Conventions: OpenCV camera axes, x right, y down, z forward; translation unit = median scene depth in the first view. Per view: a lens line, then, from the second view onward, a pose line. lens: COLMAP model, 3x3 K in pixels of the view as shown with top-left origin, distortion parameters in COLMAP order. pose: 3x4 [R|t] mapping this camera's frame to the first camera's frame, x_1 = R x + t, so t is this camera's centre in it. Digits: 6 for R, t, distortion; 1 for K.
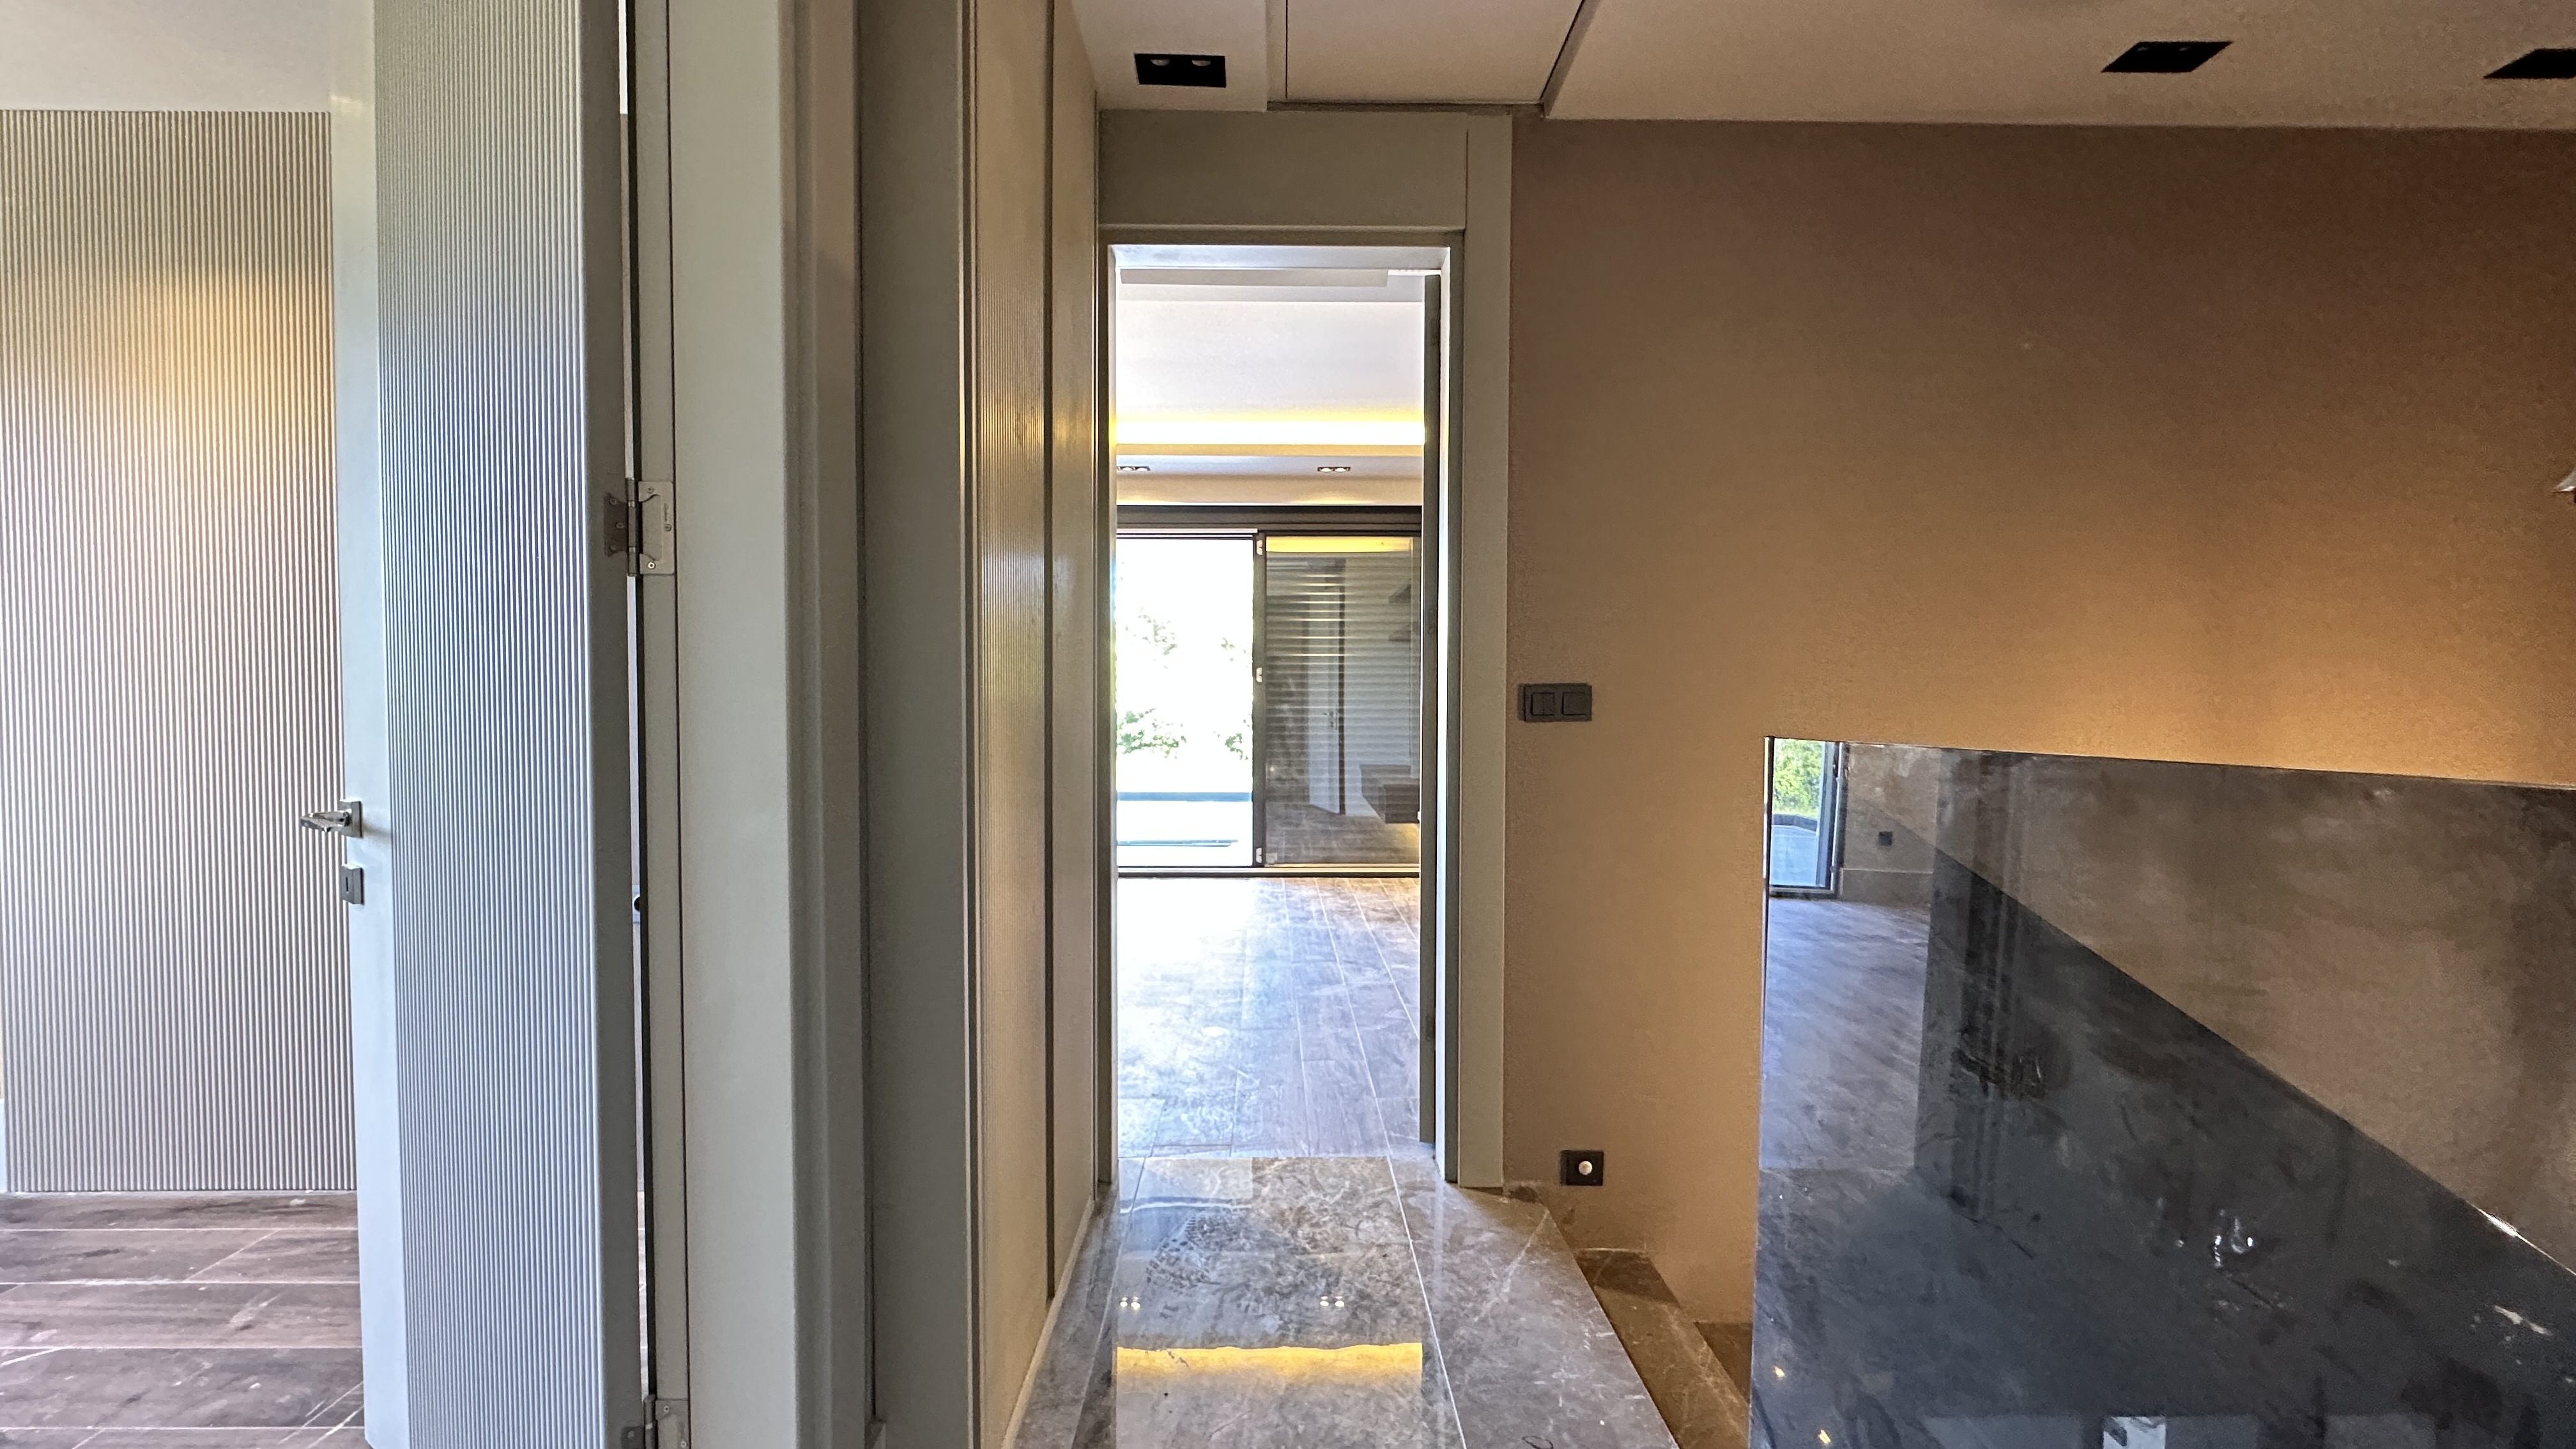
lens RADIAL K [[1031.3, 0, 1289.5], [0, 1031.3, 717.4], [0, 0, 1]] dist [-0.005715, 0.001000]
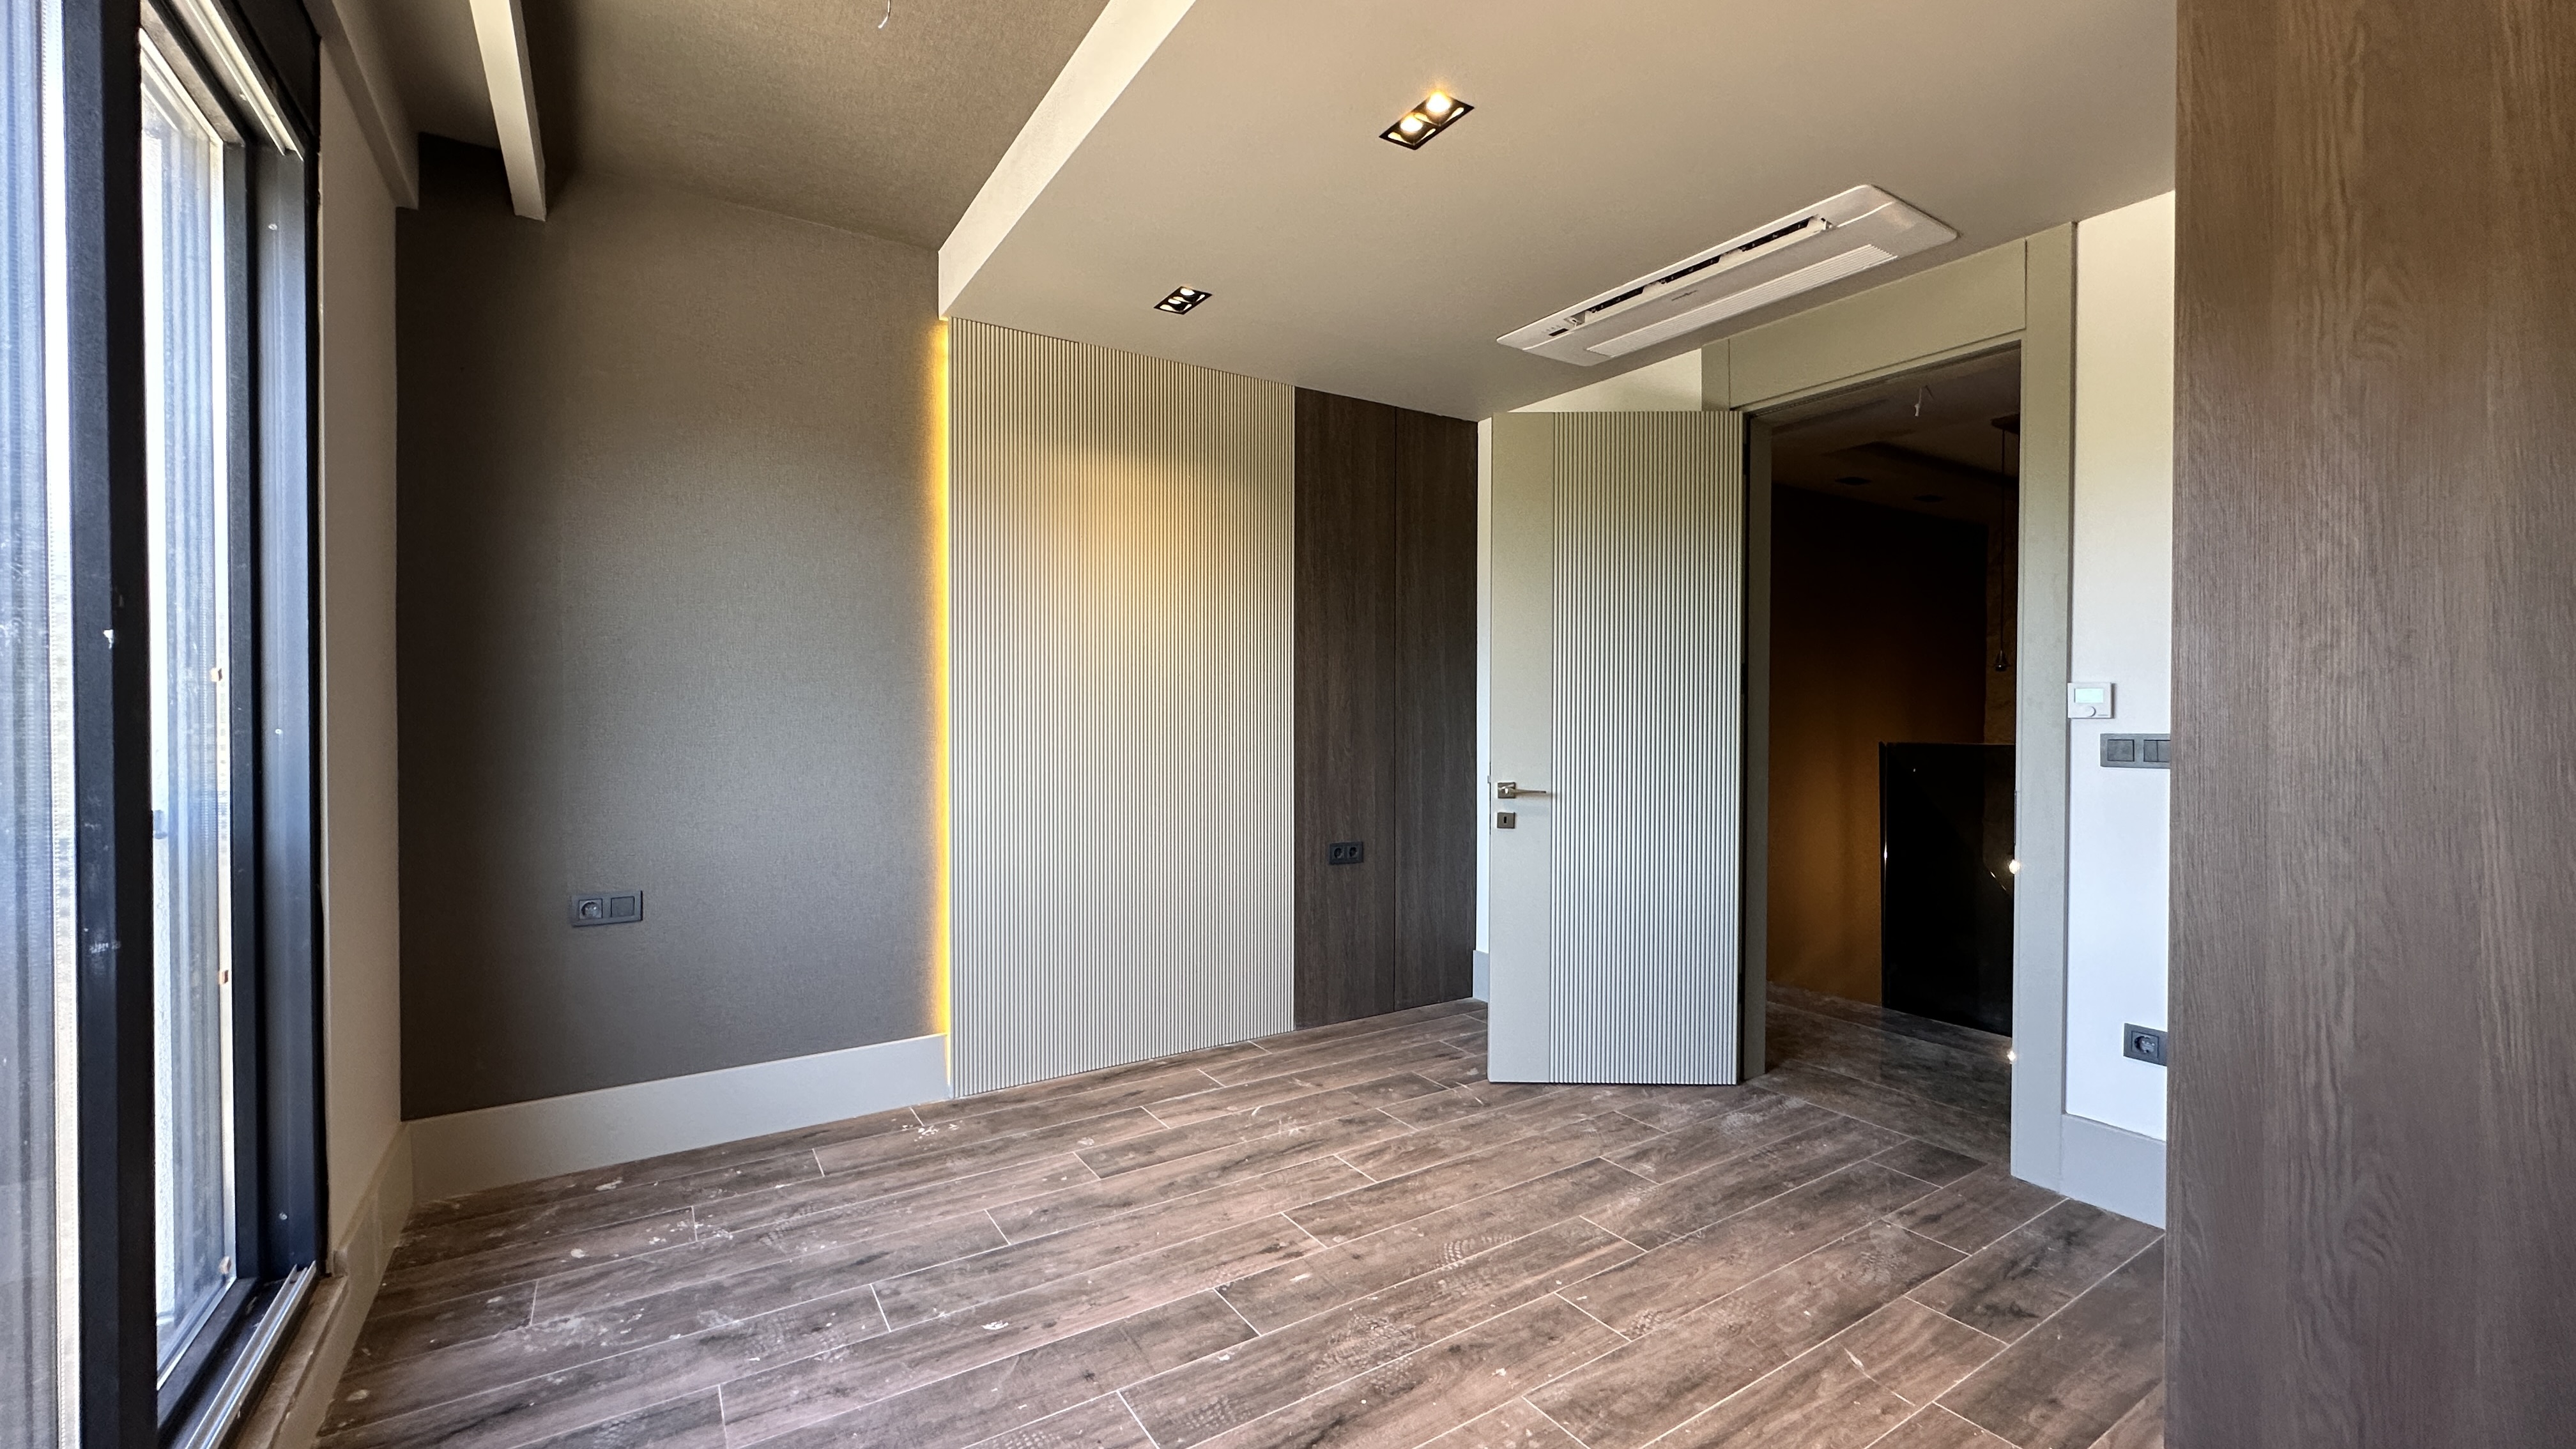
lens RADIAL K [[1031.3, 0, 1273.8], [0, 1031.3, 730.8], [0, 0, 1]] dist [-0.005715, 0.001000]
pose [[0.851258, -0.003175, 0.524737, -1.974889], [0.011144, 0.999866, -0.012028, -0.009989], [-0.524628, 0.016087, 0.851179, -0.502985]]
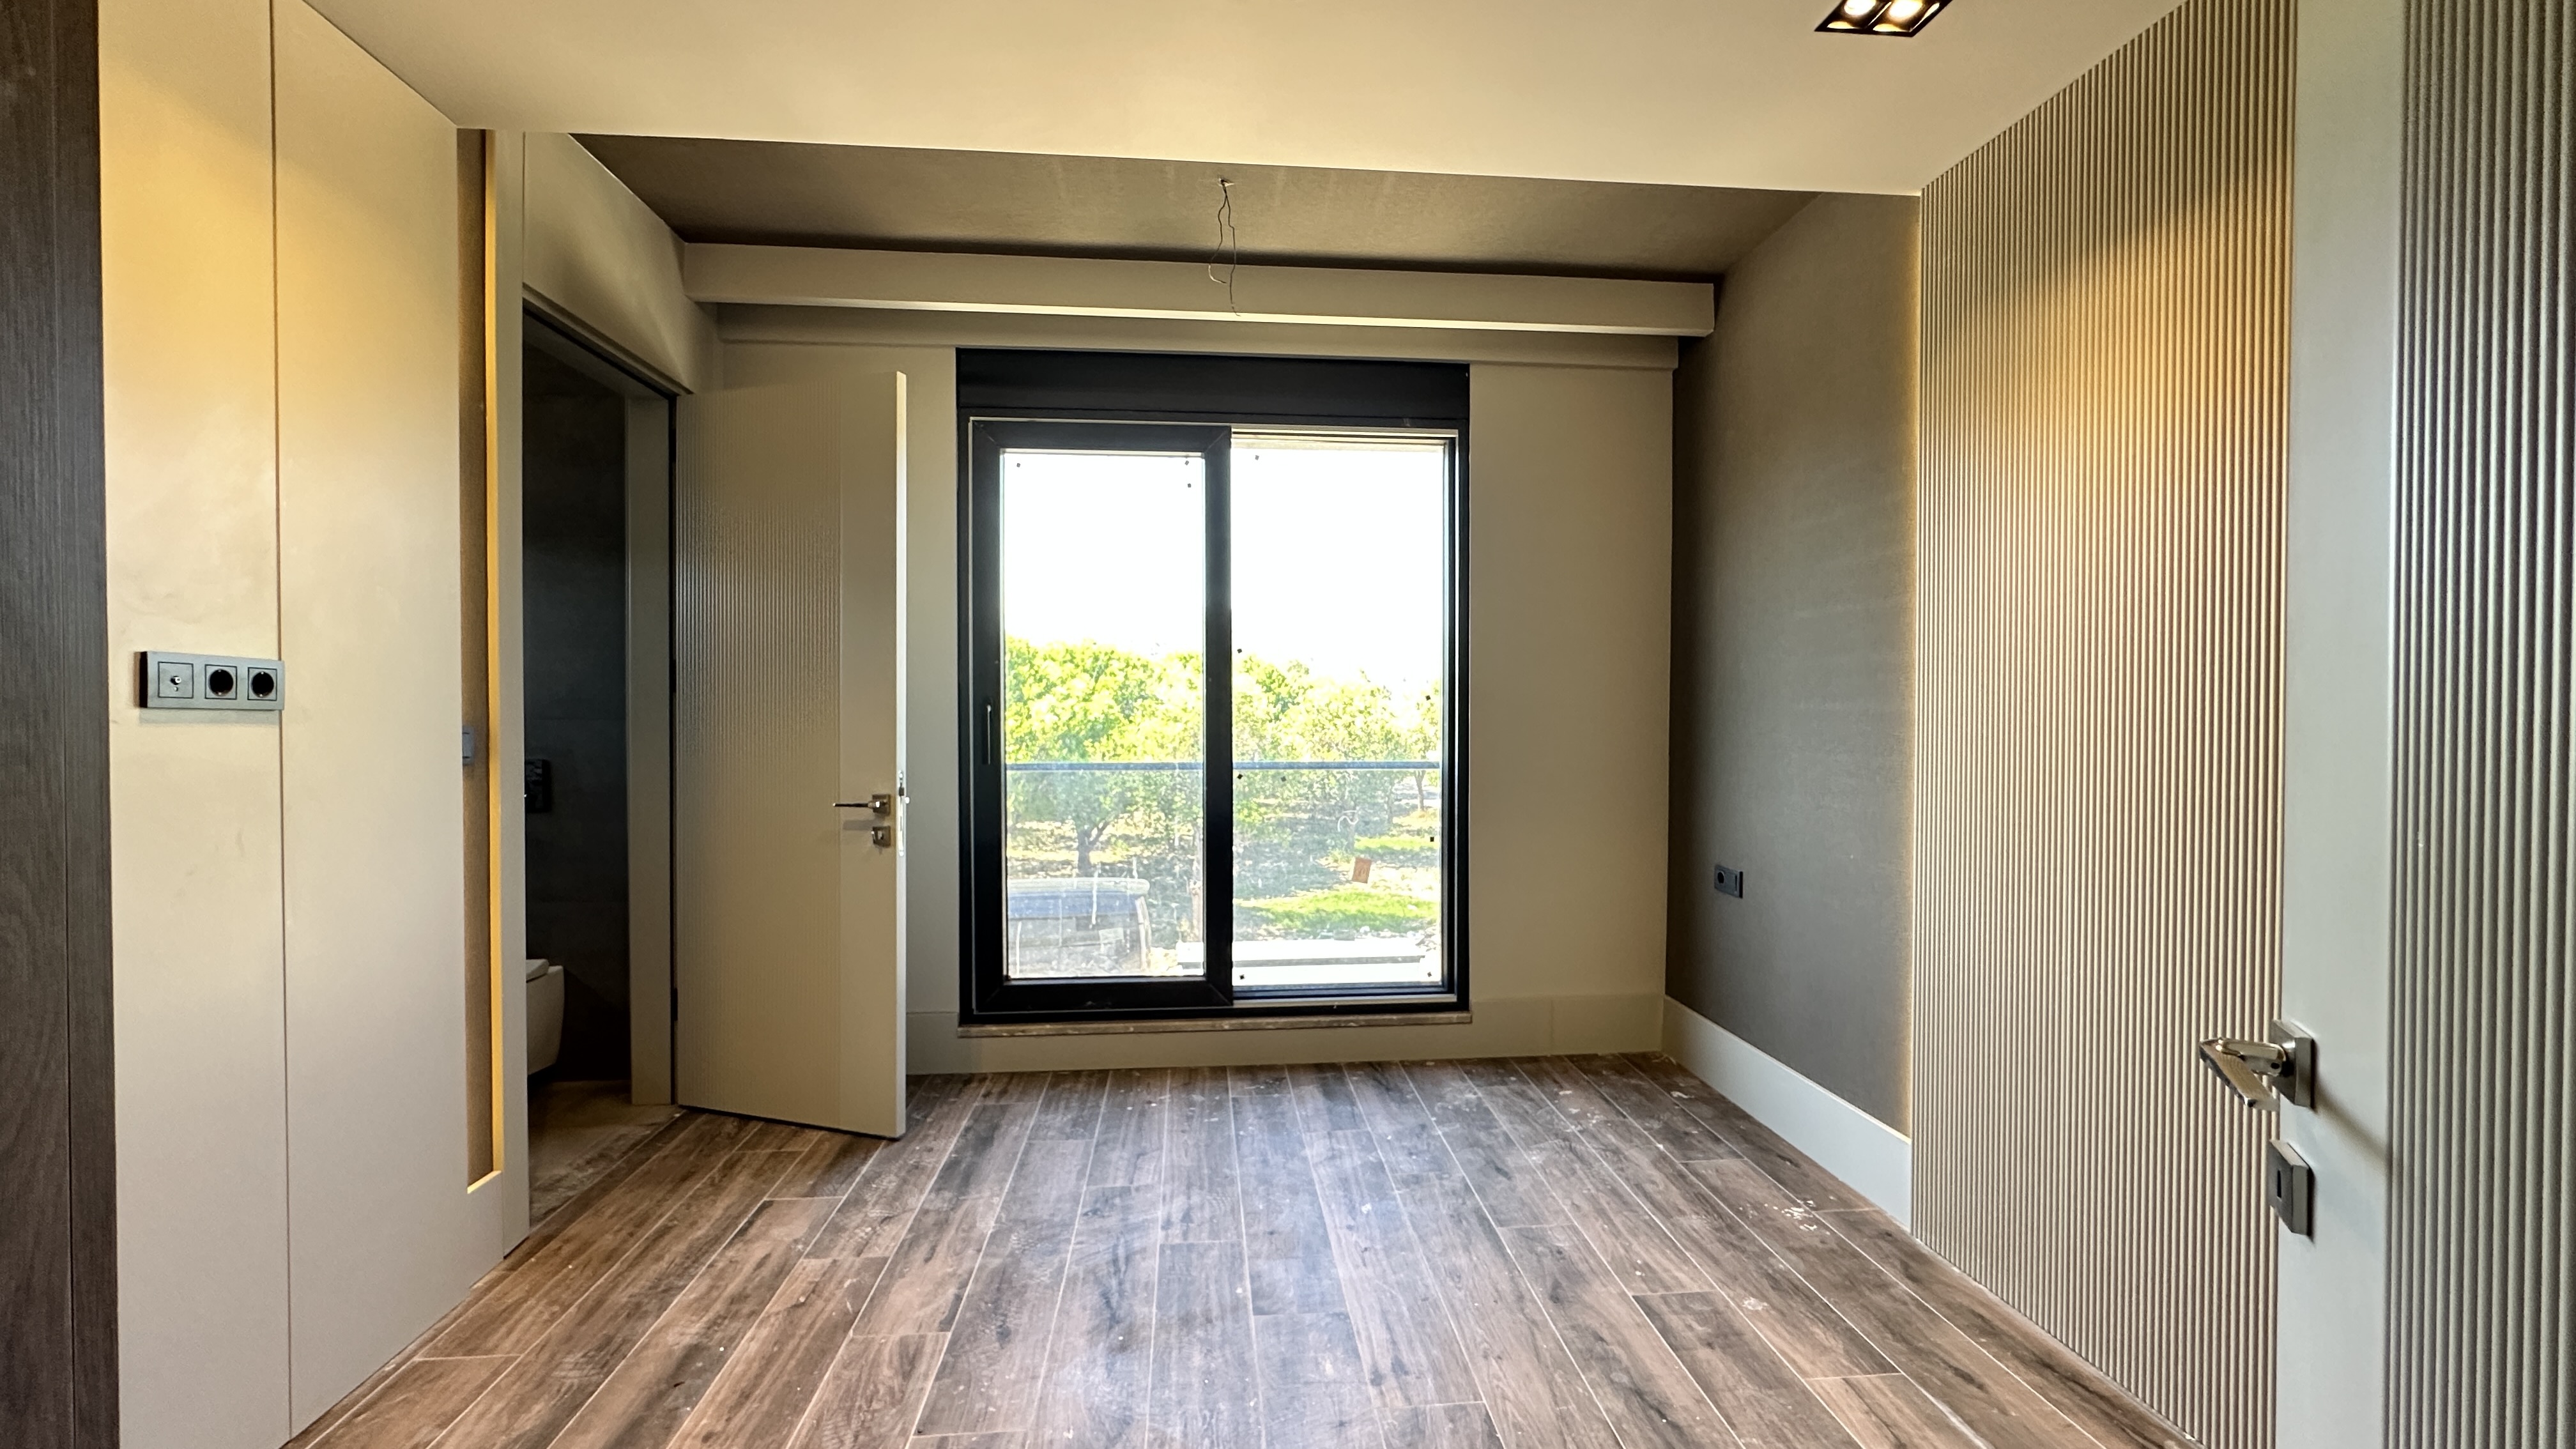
lens RADIAL K [[1031.3, 0, 1287.1], [0, 1031.3, 721.0], [0, 0, 1]] dist [-0.005715, 0.001000]
pose [[0.074787, 0.013529, -0.997108, -0.338519], [-0.028821, 0.999520, 0.011400, -0.054715], [0.996783, 0.027885, 0.075141, 0.347124]]
